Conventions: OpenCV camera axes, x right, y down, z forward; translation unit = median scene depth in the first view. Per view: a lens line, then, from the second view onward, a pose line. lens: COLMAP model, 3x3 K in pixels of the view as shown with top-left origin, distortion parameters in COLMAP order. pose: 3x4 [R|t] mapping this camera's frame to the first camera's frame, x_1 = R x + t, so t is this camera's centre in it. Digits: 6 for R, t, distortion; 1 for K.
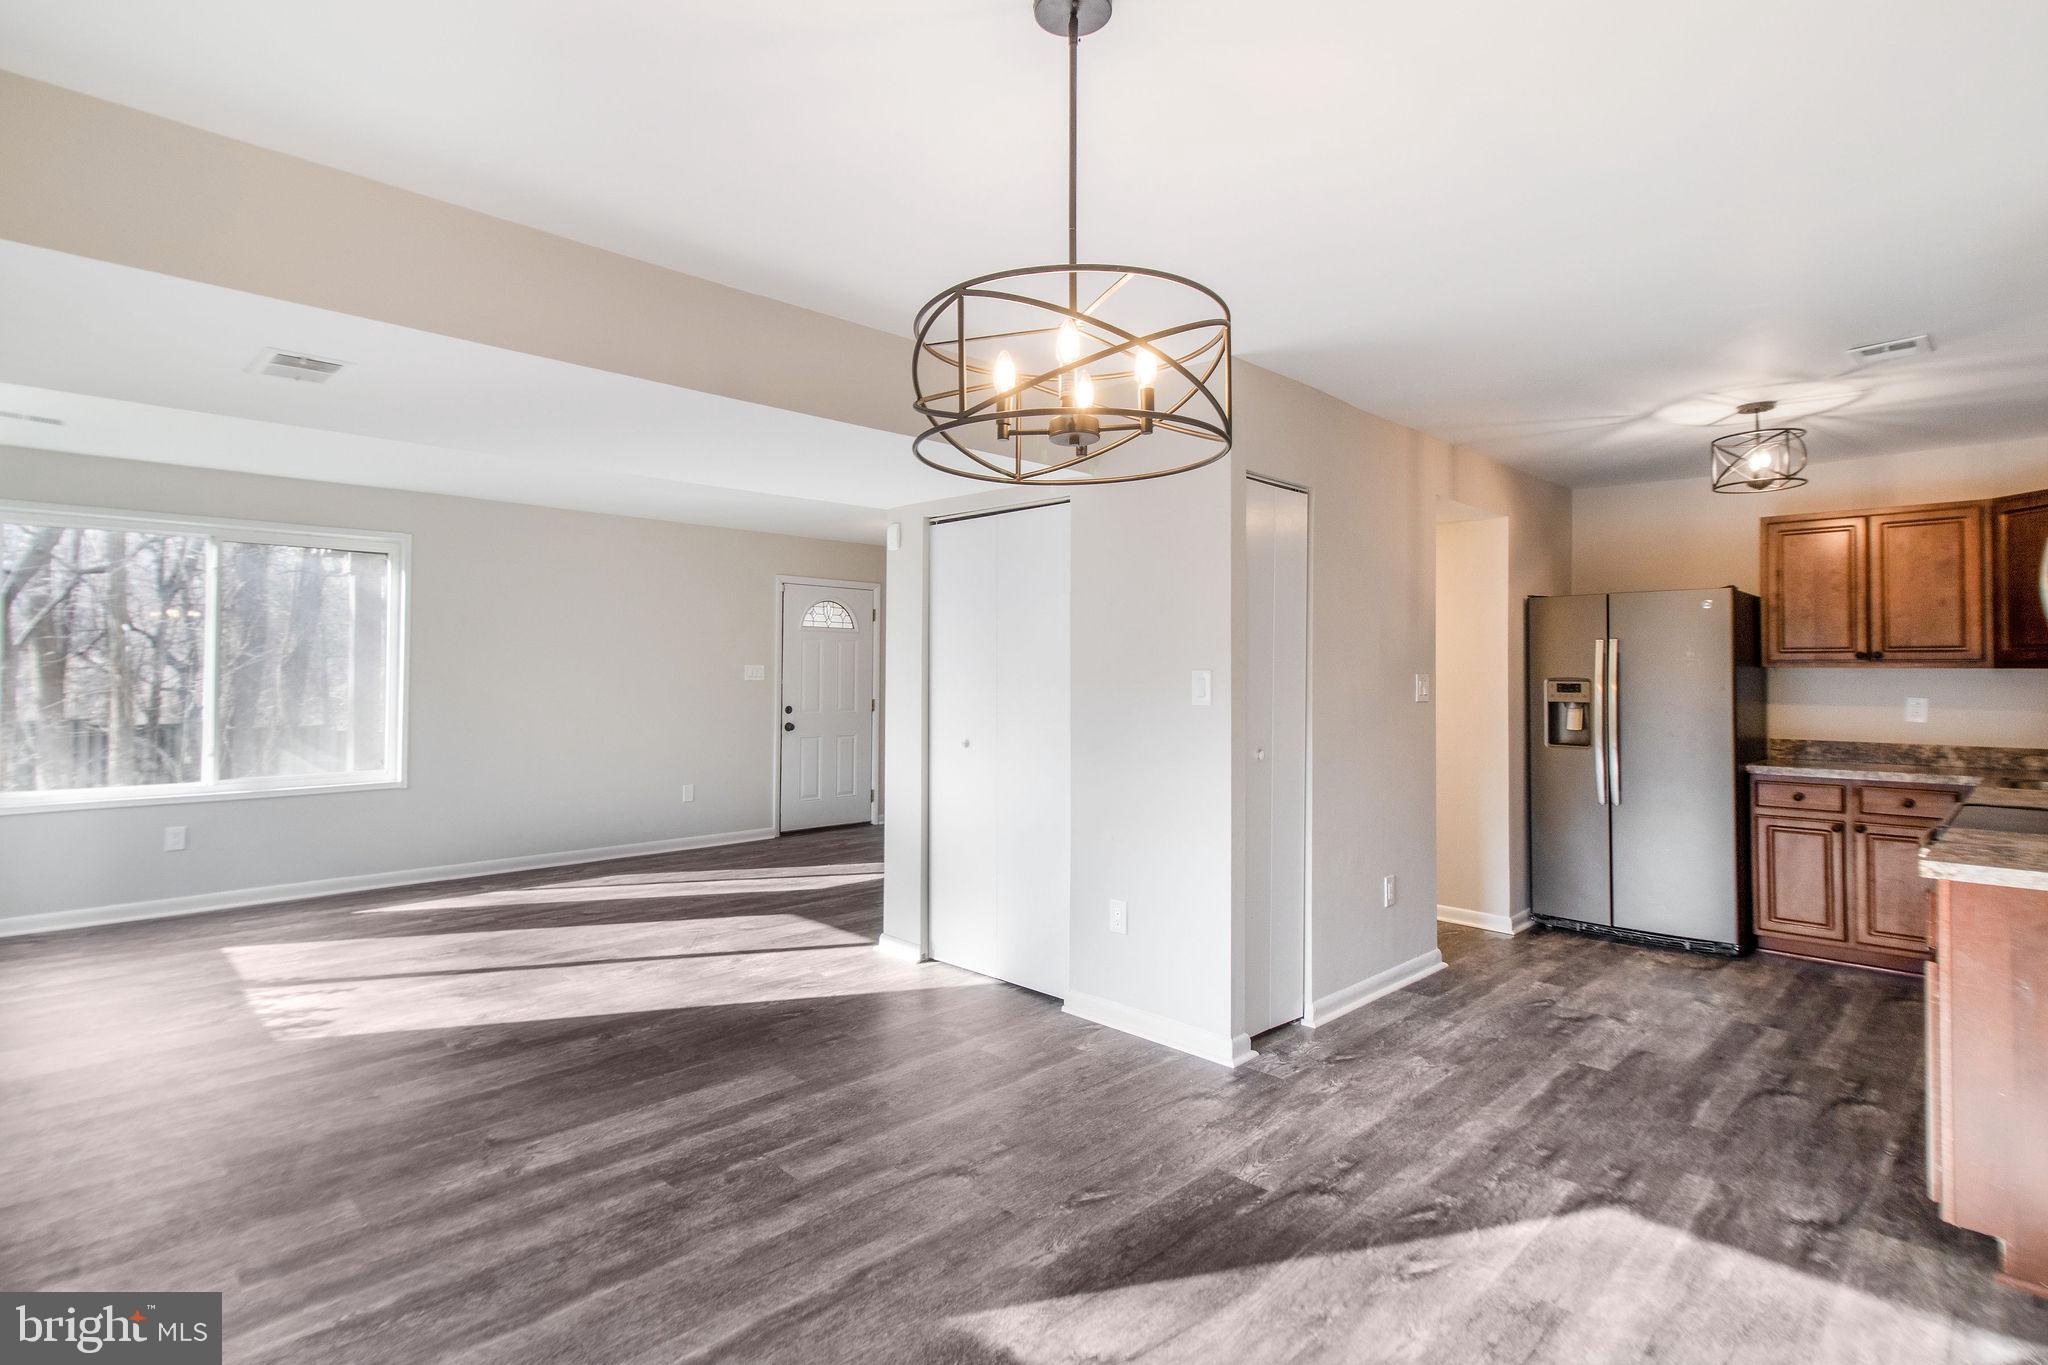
lens RADIAL K [[994.8, 0, 1000.1], [0, 994.8, 660.6], [0, 0, 1]] dist [0.020732, -0.008954]
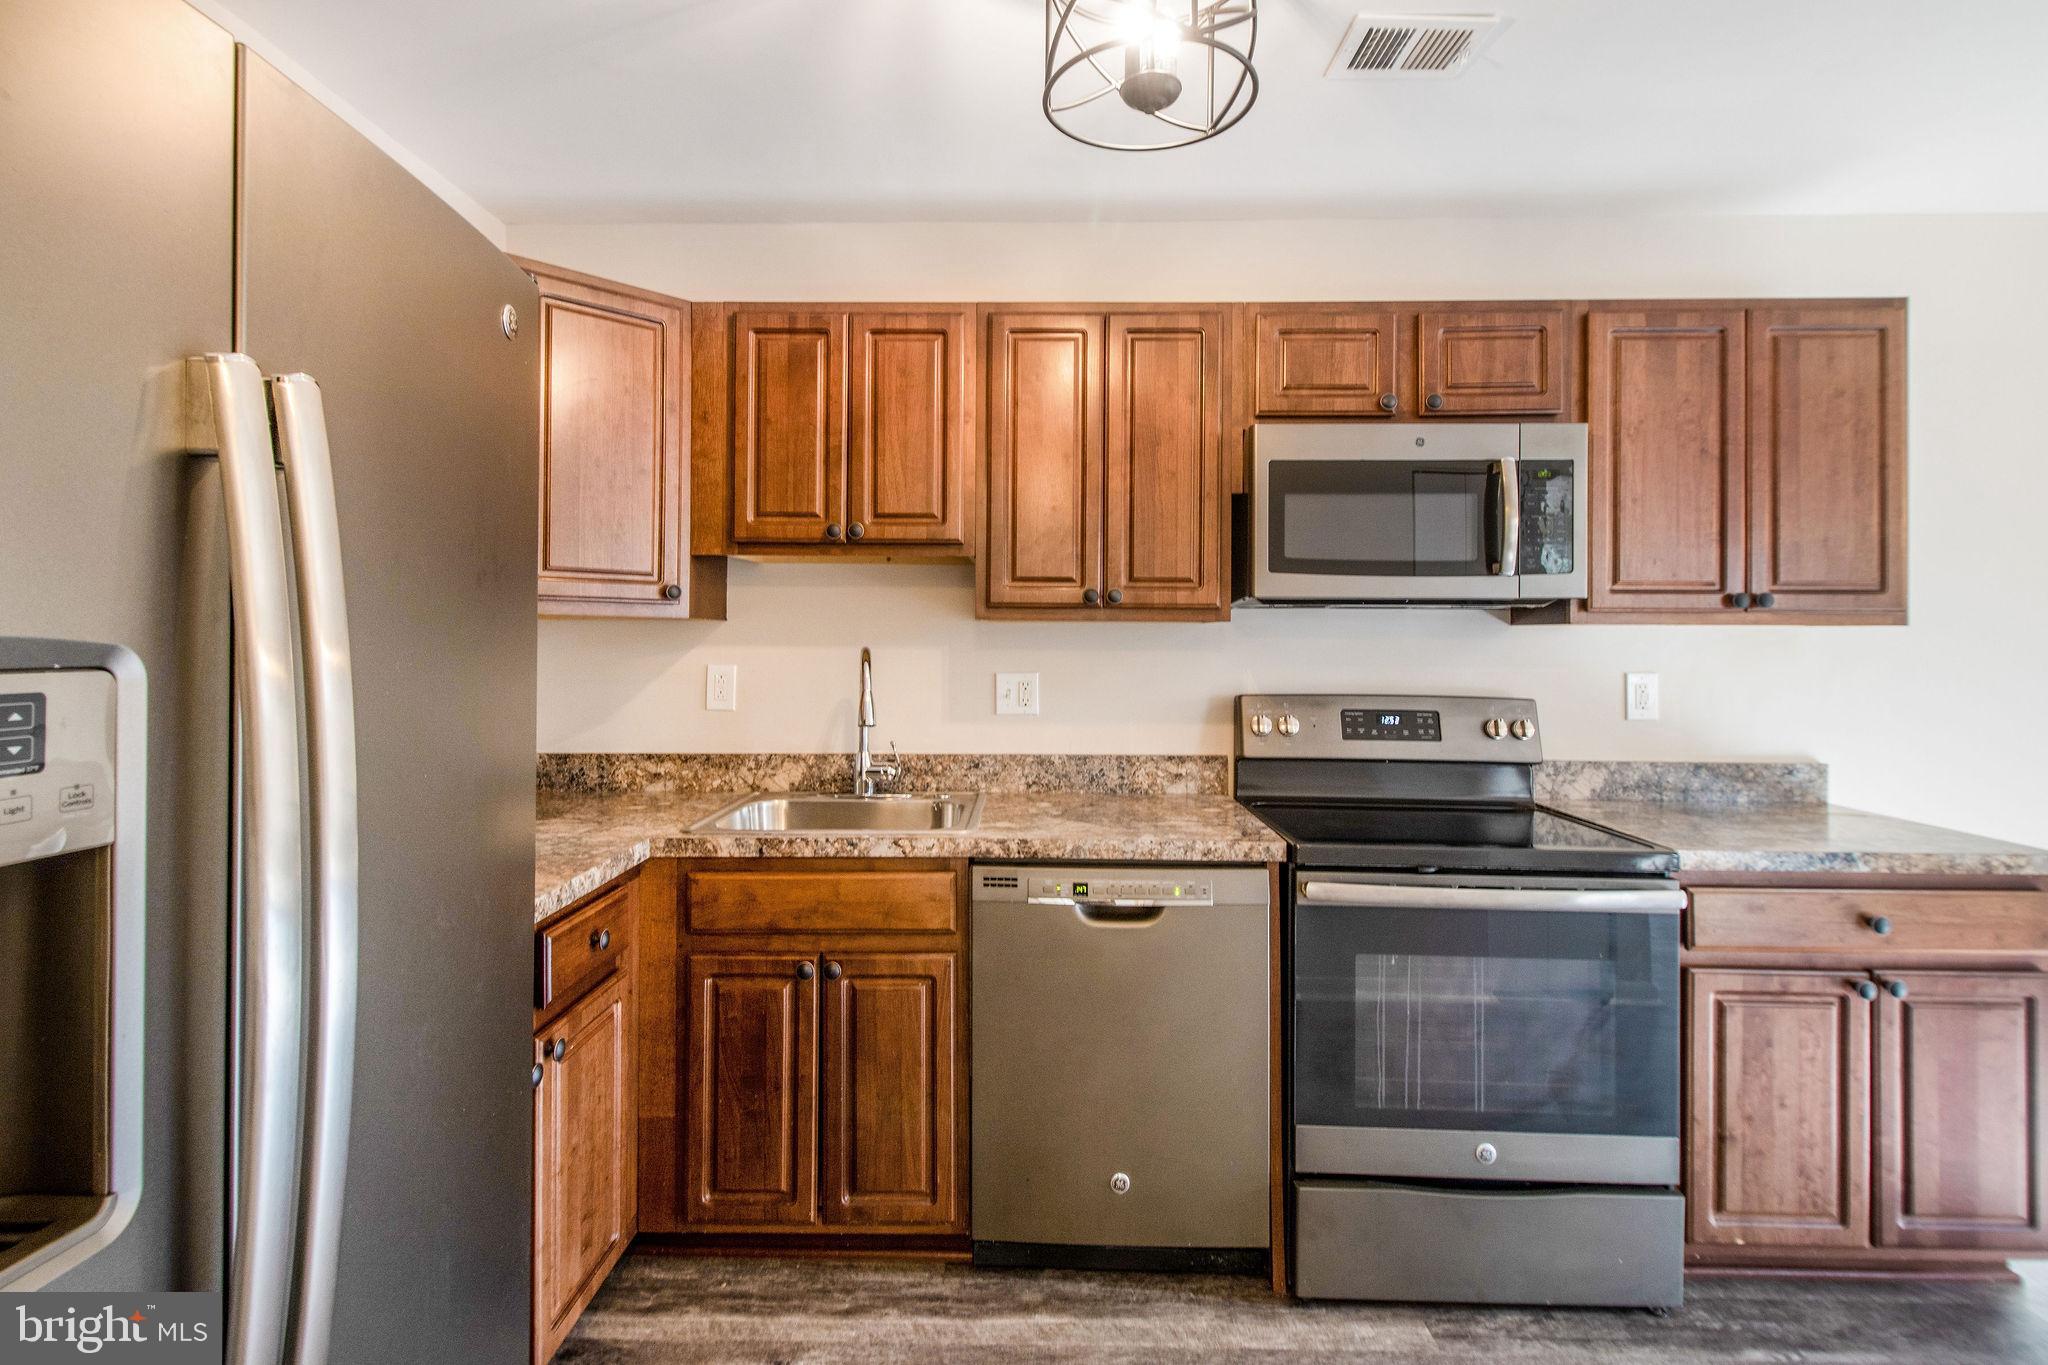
lens RADIAL K [[994.8, 0, 1020.9], [0, 994.8, 626.7], [0, 0, 1]] dist [0.020732, -0.008954]
pose [[-0.702762, 0.000199, 0.711425, 0.566838], [-0.015616, 0.999755, -0.015705, 0.021041], [-0.711254, -0.022146, -0.702586, 1.350007]]
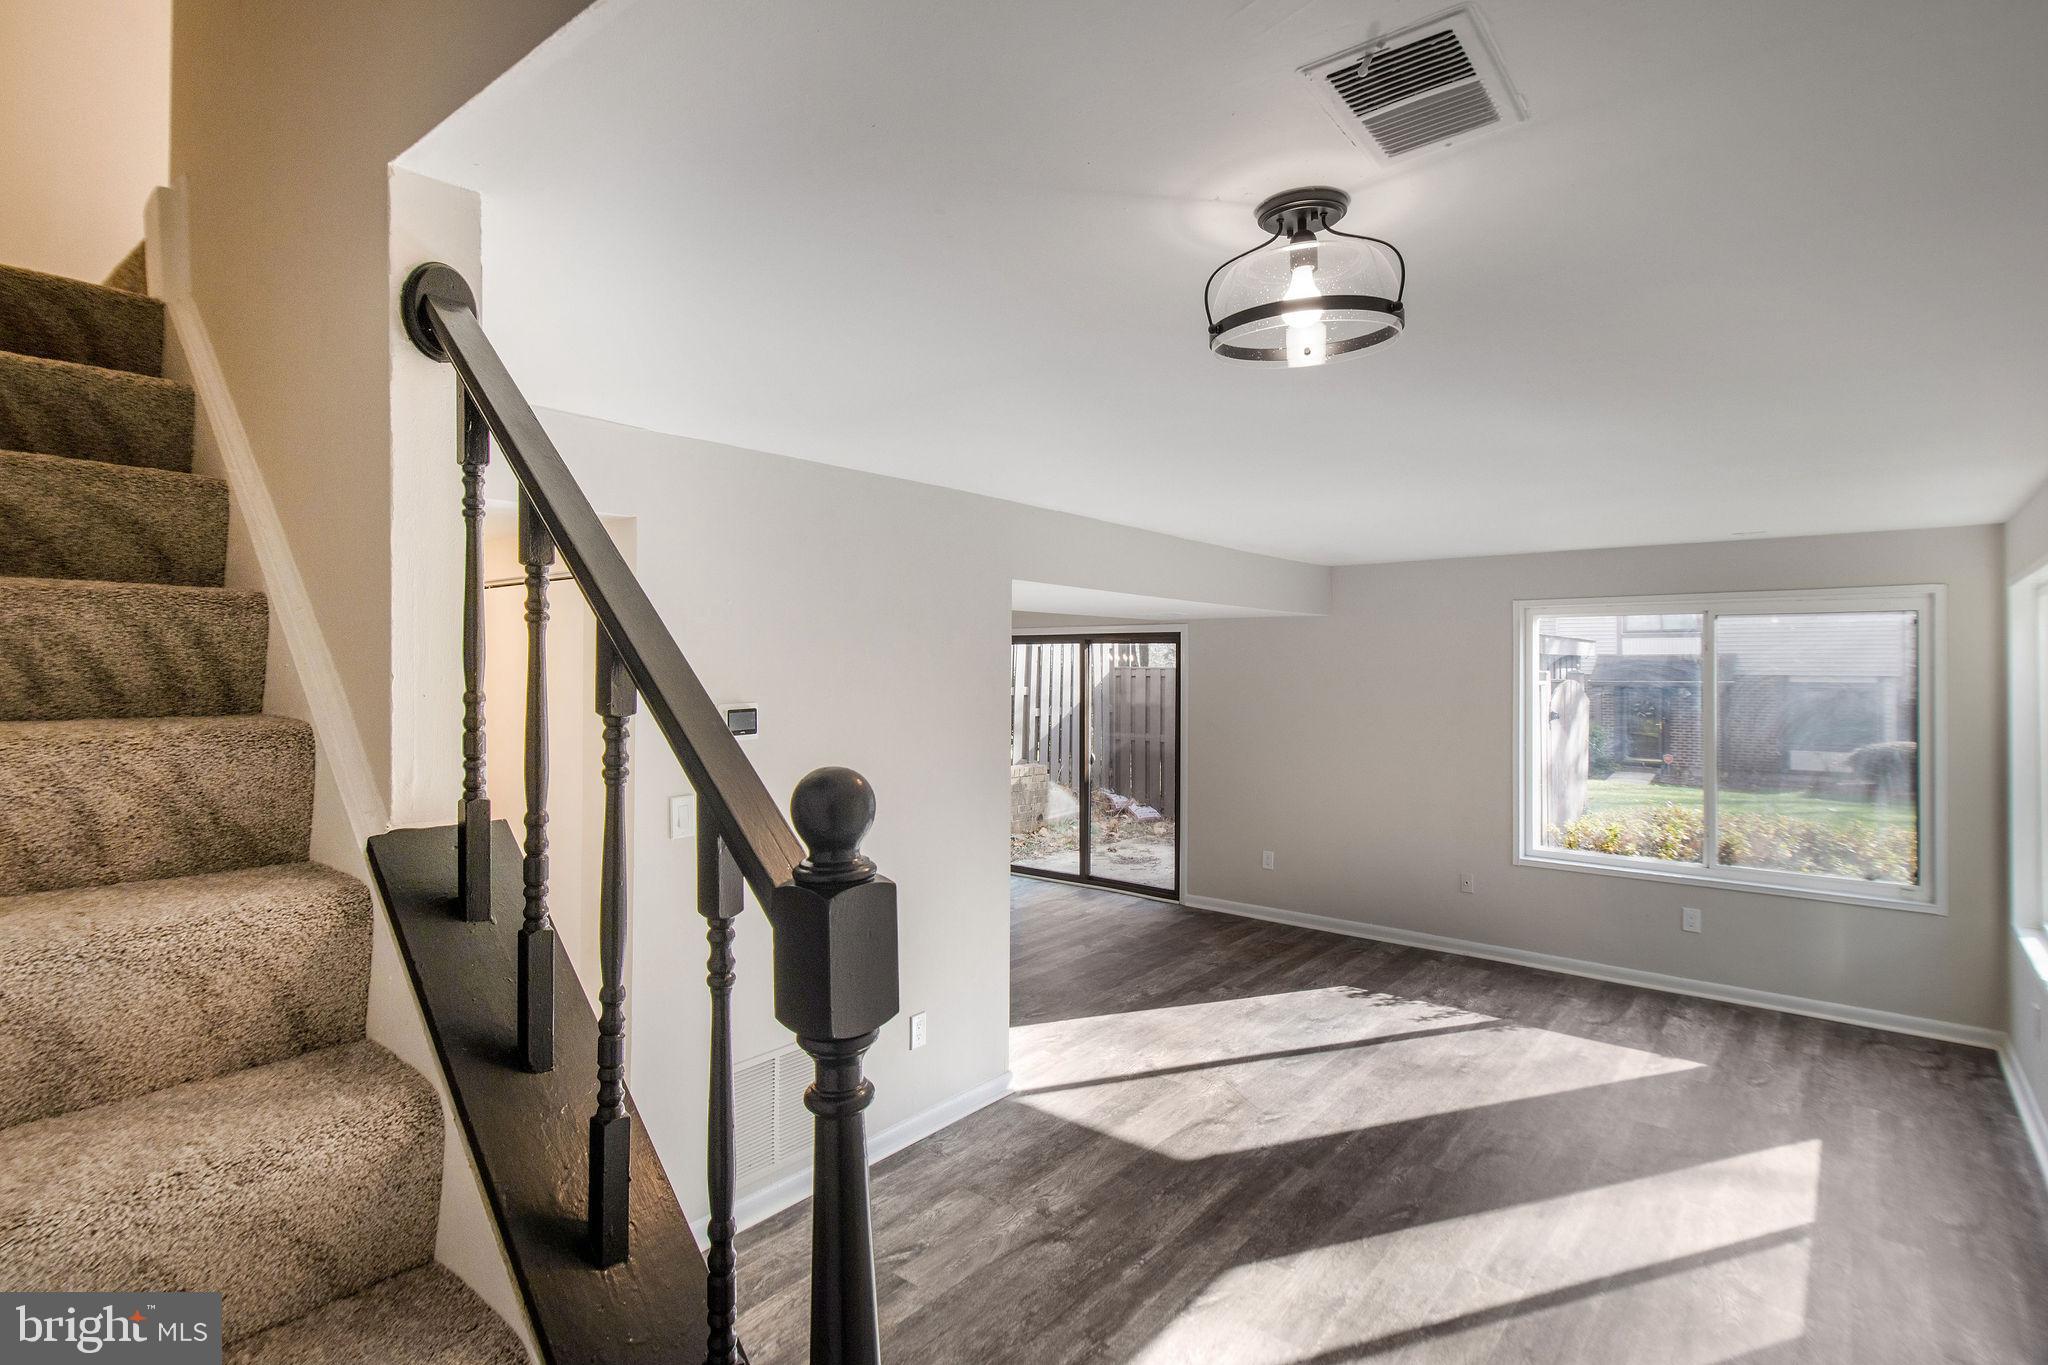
lens RADIAL K [[1017.7, 0, 999.1], [0, 1017.7, 655.8], [0, 0, 1]] dist [0.024296, -0.011136]
pose [[-0.995146, -0.011608, -0.097719, -0.022778], [-0.009327, 0.999674, -0.023766, -0.081263], [0.097963, -0.022739, -0.994930, 2.350083]]
